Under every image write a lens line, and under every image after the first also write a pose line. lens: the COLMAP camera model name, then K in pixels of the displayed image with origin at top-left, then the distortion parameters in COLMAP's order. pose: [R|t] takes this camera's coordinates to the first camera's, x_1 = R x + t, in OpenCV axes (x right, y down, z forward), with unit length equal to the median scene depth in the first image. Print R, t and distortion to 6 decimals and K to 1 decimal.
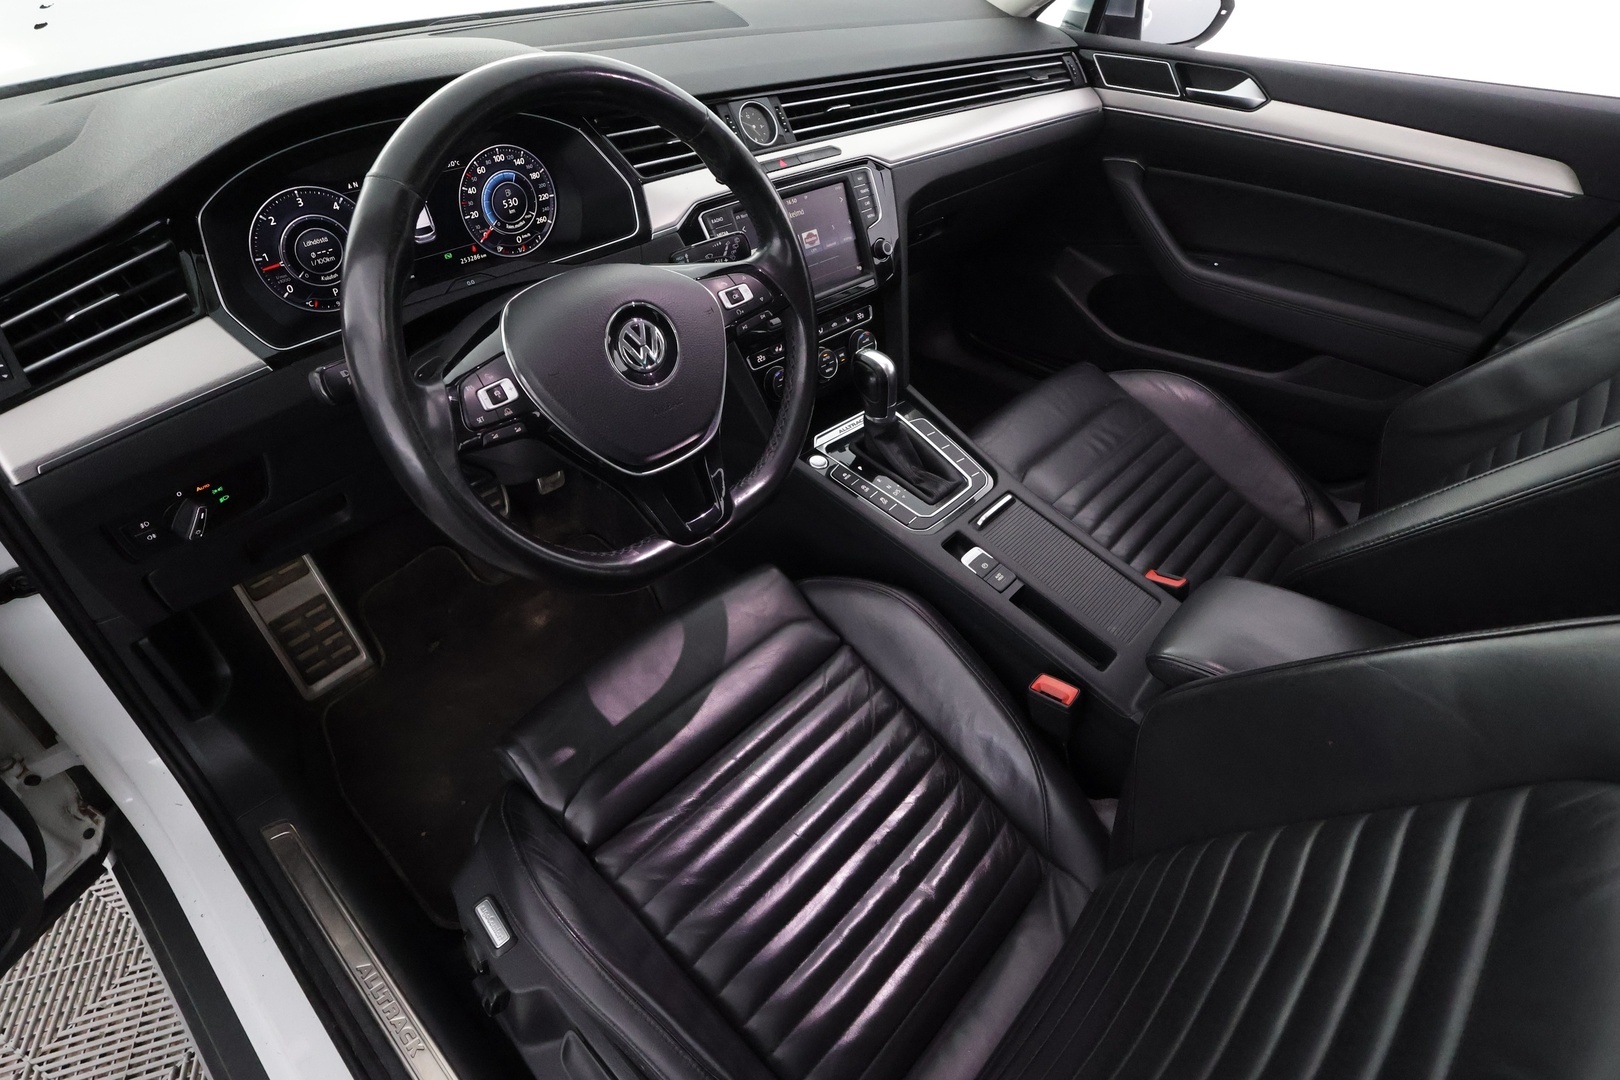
lens RADIAL K [[802.7, 0, 808.2], [0, 802.7, 545.7], [0, 0, 1]] dist [-0.004259, 0.000341]
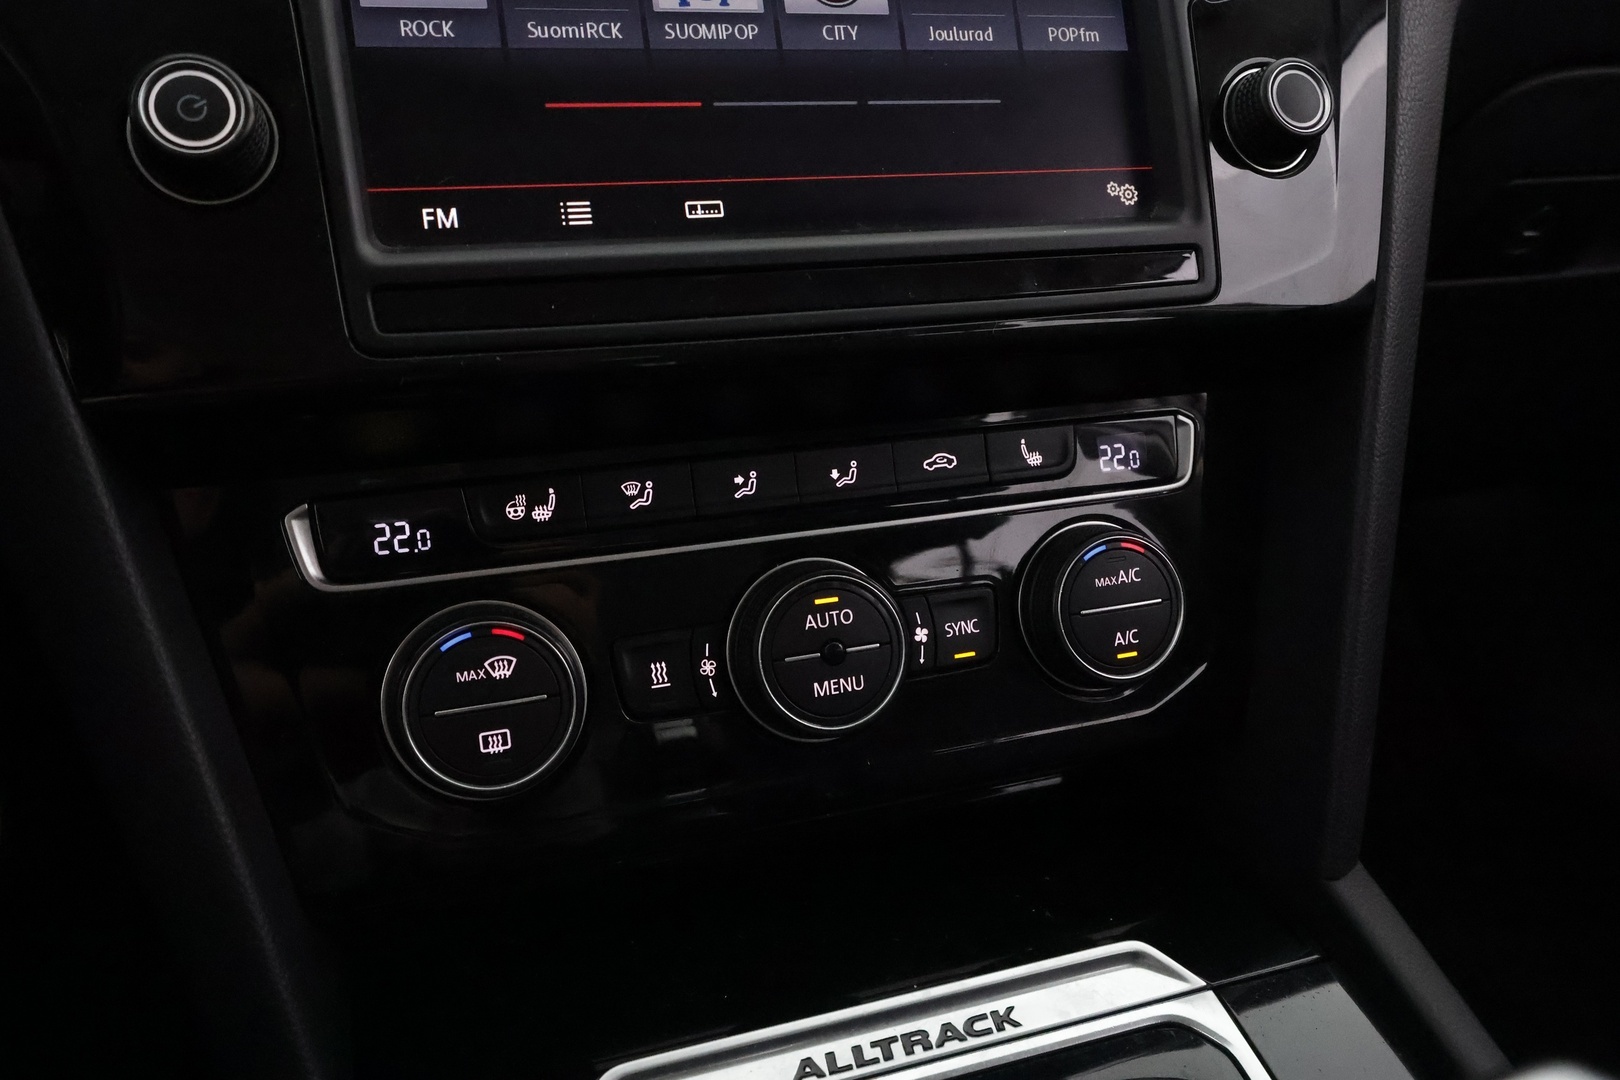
lens RADIAL K [[1266.2, 0, 816.3], [0, 1266.2, 538.7], [0, 0, 1]] dist [-0.002644, 0.006674]
pose [[0.909334, 0.144586, -0.390137, 0.138175], [-0.266825, 0.922120, -0.280176, -0.188134], [0.319244, 0.358872, 0.877094, 0.824688]]
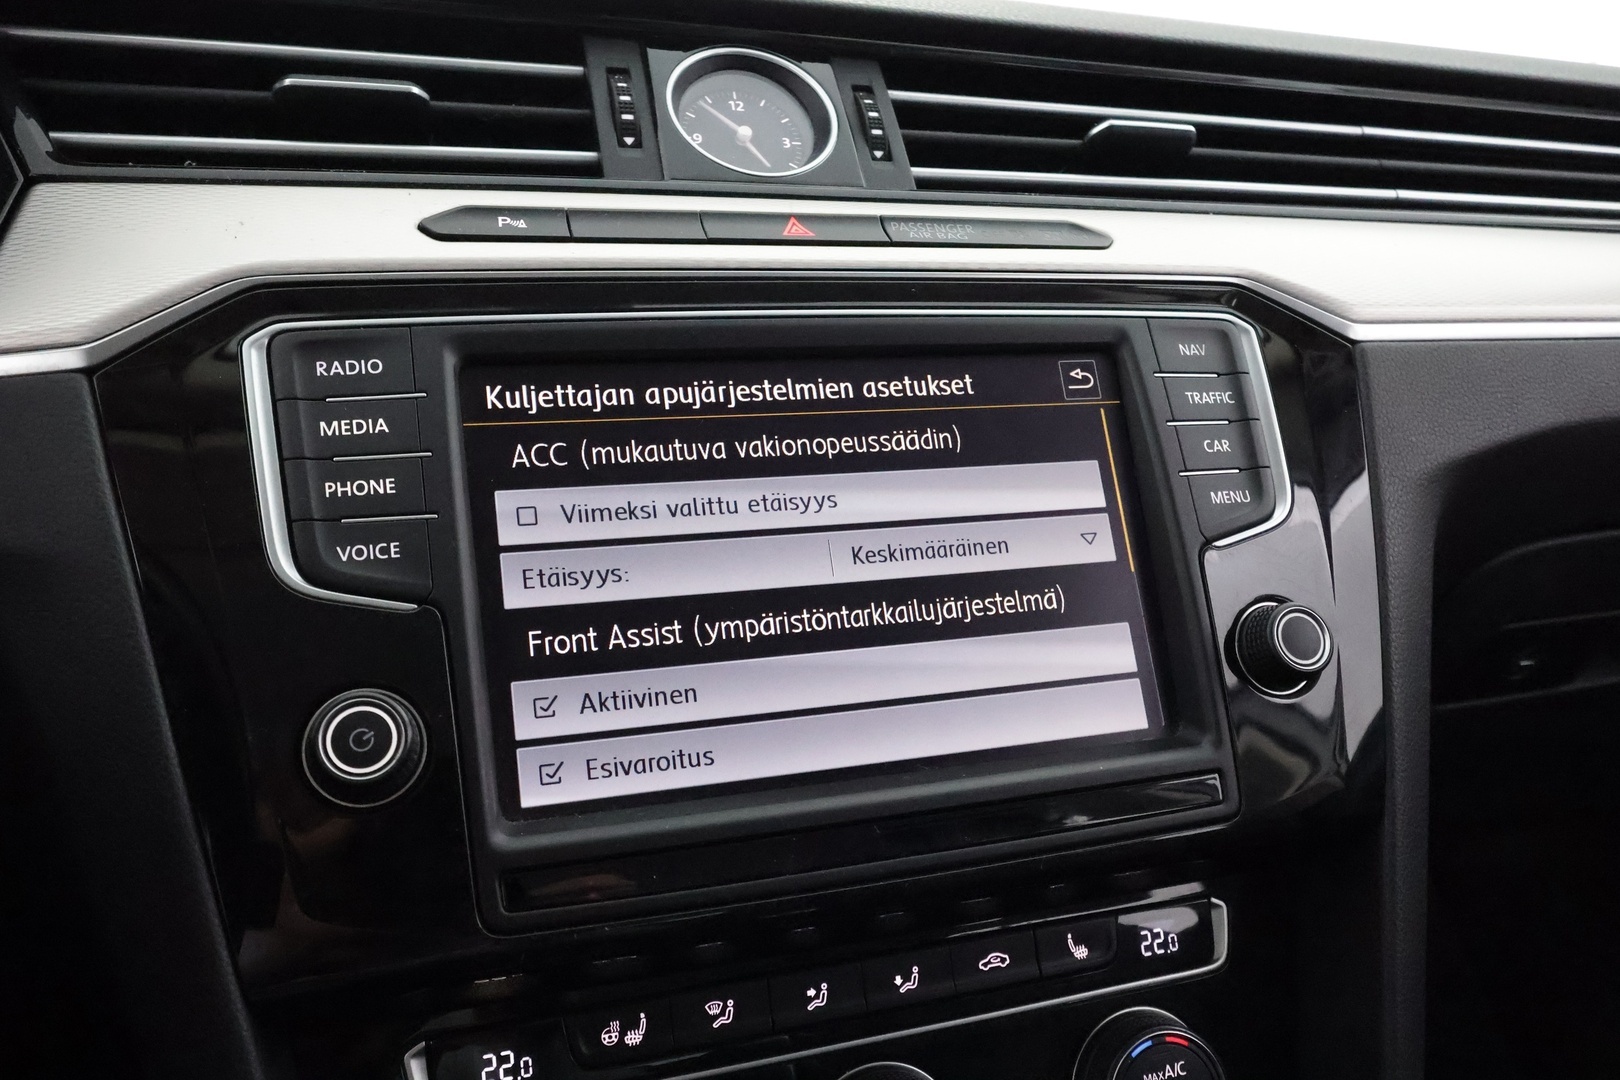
lens RADIAL K [[1266.2, 0, 813.5], [0, 1266.2, 536.4], [0, 0, 1]] dist [-0.002644, 0.006674]
pose [[0.902725, 0.063638, -0.425484, 0.134495], [-0.267305, 0.857900, -0.438812, -0.239827], [0.337098, 0.509861, 0.791459, 0.755624]]
